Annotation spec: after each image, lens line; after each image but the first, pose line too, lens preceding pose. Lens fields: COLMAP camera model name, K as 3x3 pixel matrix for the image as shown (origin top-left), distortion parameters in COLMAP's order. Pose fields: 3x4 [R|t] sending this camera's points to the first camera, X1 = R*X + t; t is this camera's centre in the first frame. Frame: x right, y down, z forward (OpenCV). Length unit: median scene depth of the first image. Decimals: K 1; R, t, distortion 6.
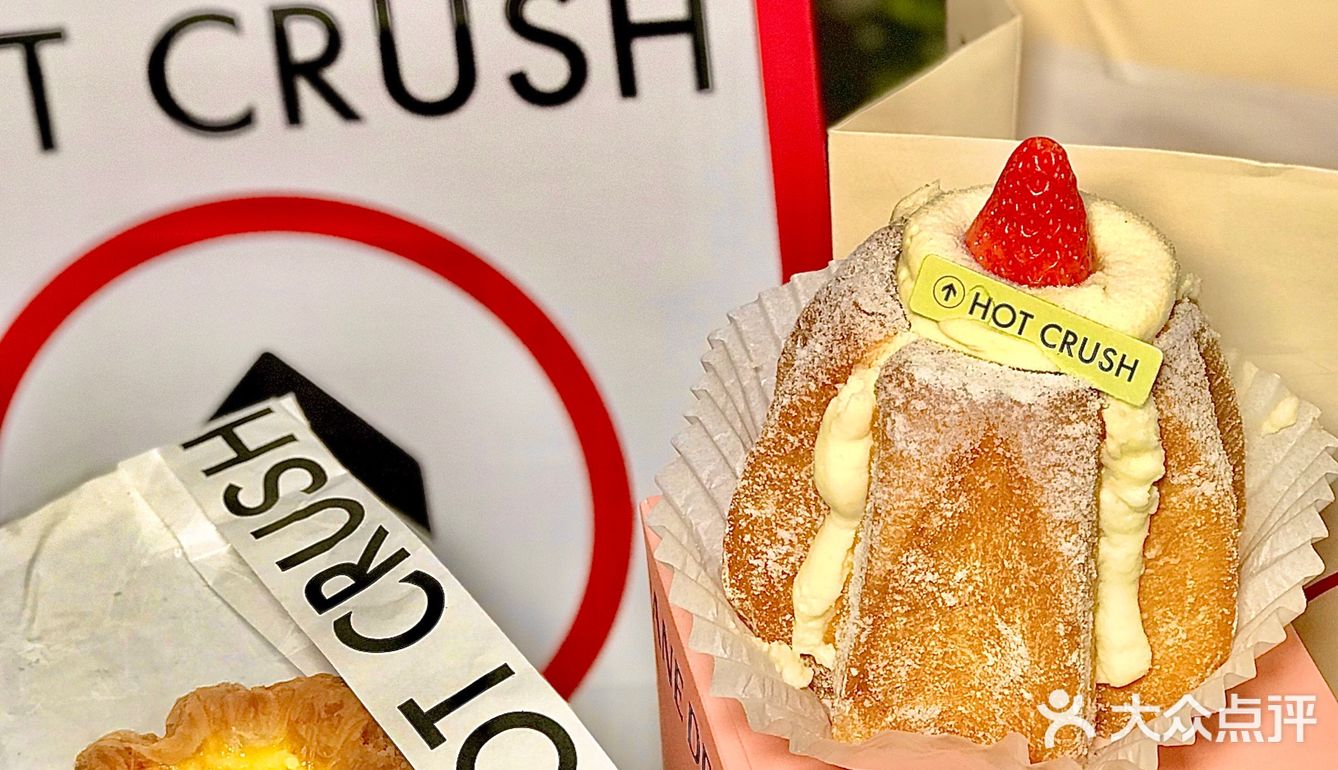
lens RADIAL K [[2880.8, 0, 669.0], [0, 2880.8, 385.0], [0, 0, 1]] dist [-0.237231, 2.801152]
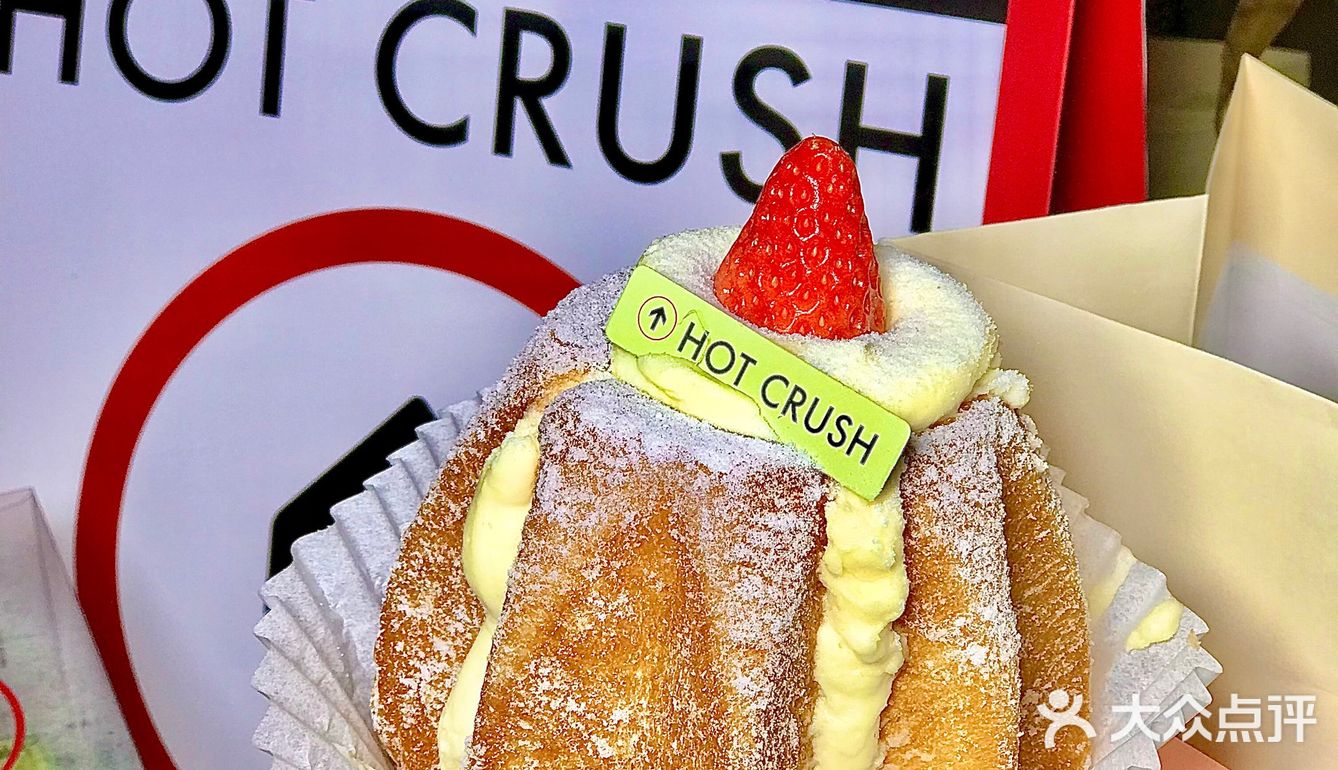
lens RADIAL K [[2920.1, 0, 669.0], [0, 2920.1, 385.0], [0, 0, 1]] dist [-0.619233, 9.848320]
pose [[0.973881, 0.161021, -0.160086, 0.221348], [-0.186907, 0.968836, -0.162551, 0.104183], [0.128923, 0.188227, 0.973627, 0.277648]]
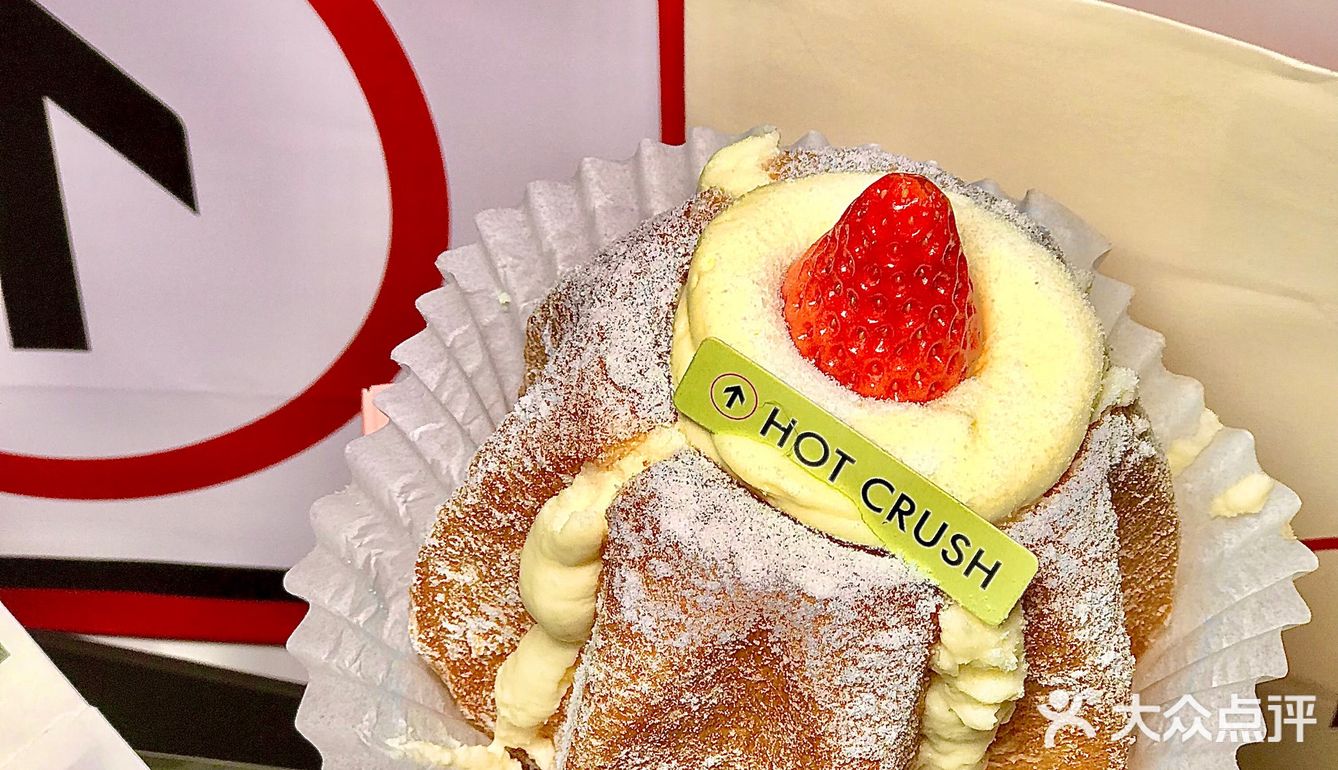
lens RADIAL K [[2880.8, 0, 669.0], [0, 2880.8, 385.0], [0, 0, 1]] dist [-0.237231, 2.801152]
pose [[0.992419, 0.122555, -0.009181, 0.088225], [-0.113982, 0.945782, 0.304147, -0.228816], [0.045958, -0.300795, 0.952581, 0.382916]]
